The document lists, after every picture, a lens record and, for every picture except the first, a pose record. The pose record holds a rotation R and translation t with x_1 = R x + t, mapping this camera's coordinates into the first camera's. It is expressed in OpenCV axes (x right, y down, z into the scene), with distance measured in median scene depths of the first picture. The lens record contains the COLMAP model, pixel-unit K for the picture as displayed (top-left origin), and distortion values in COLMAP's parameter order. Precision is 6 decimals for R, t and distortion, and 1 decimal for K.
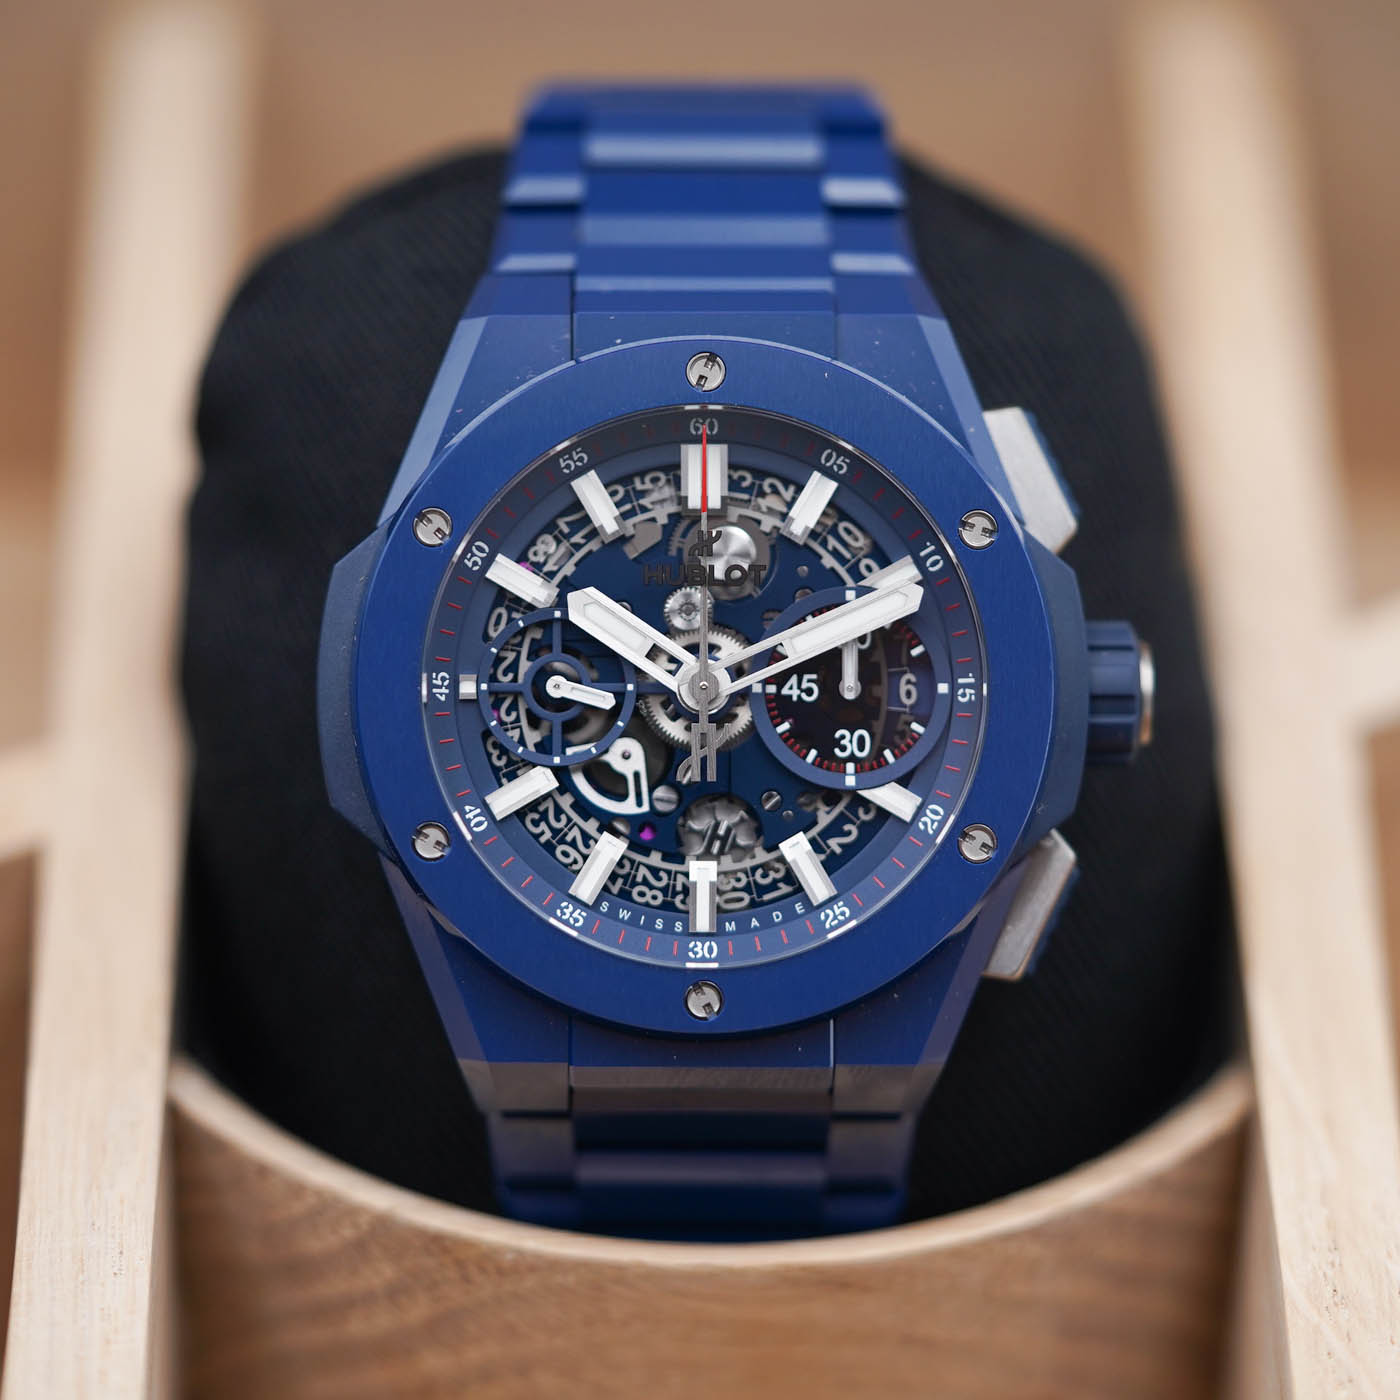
lens RADIAL K [[7471.3, 0, 698.4], [0, 7471.3, 700.2], [0, 0, 1]] dist [-0.068585, 0.000000]
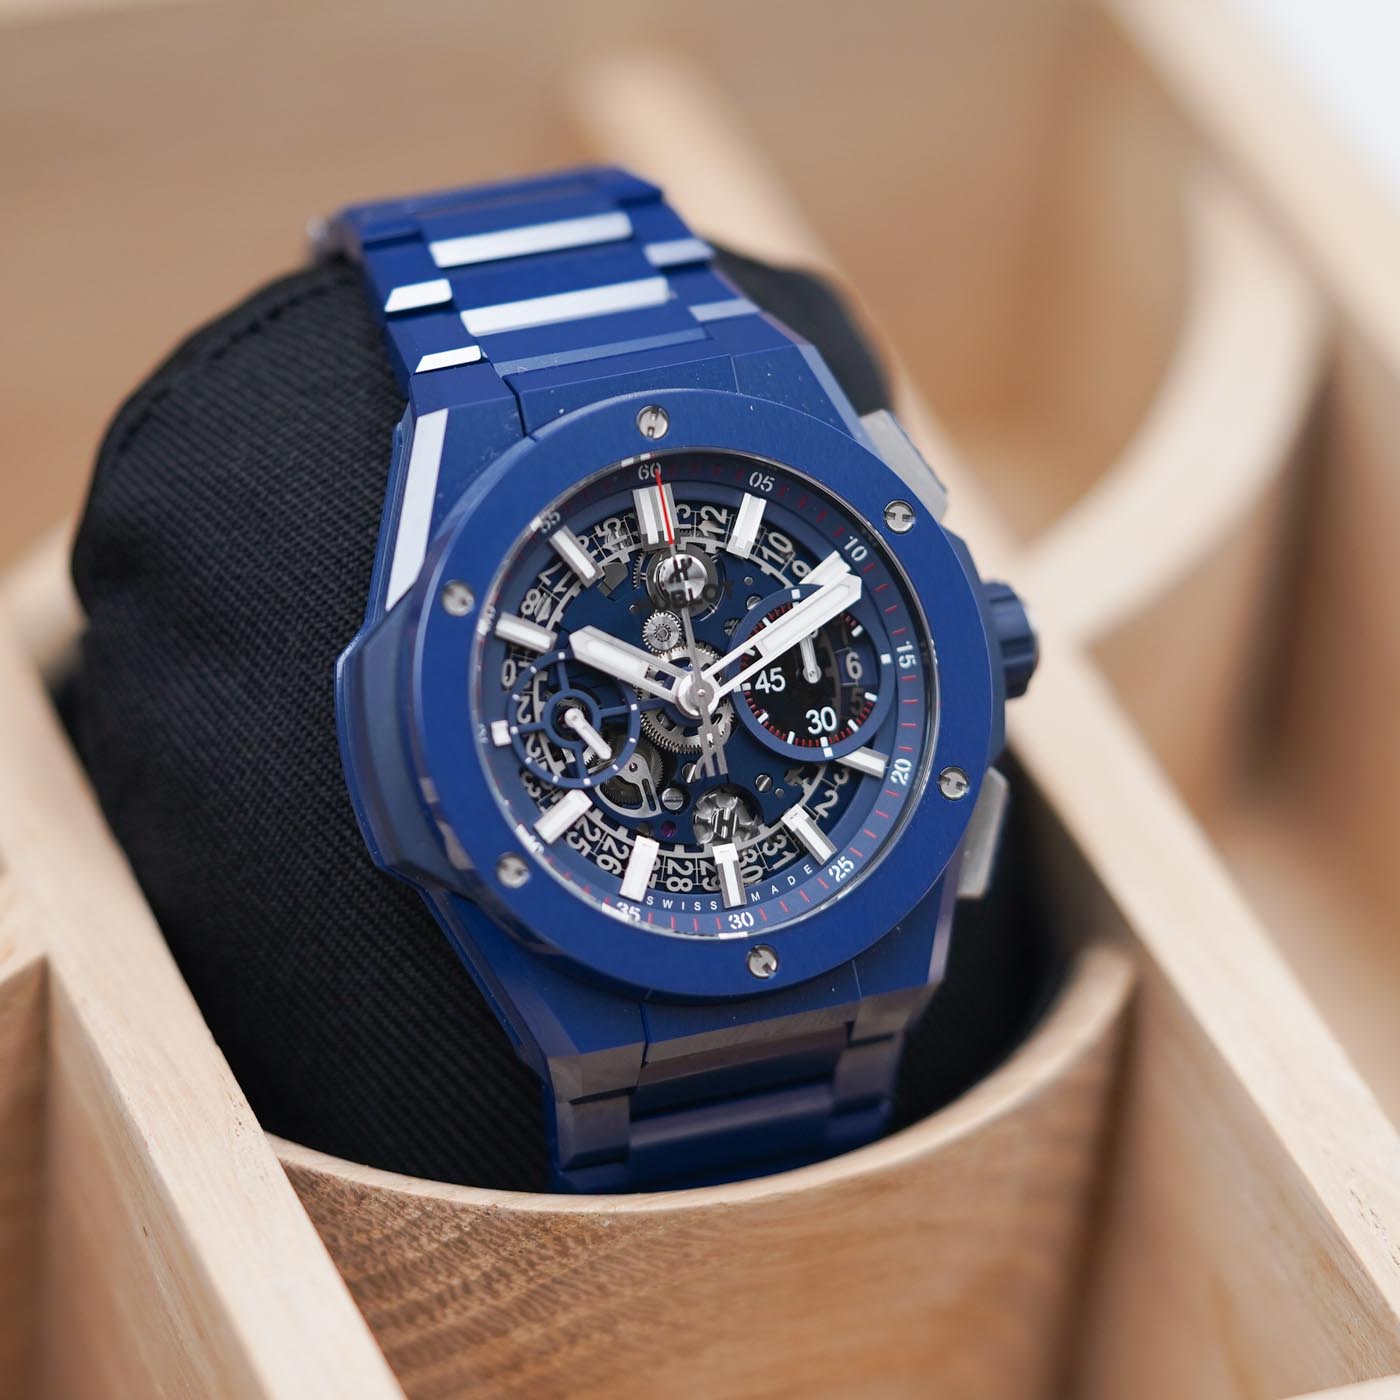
lens RADIAL K [[7471.3, 0, 701.3], [0, 7471.3, 697.9], [0, 0, 1]] dist [-0.068585, 0.000000]
pose [[0.929396, -0.181676, 0.321274, -0.364617], [0.185707, 0.982434, 0.018330, -0.022074], [-0.318961, 0.042628, 0.946809, -0.081544]]
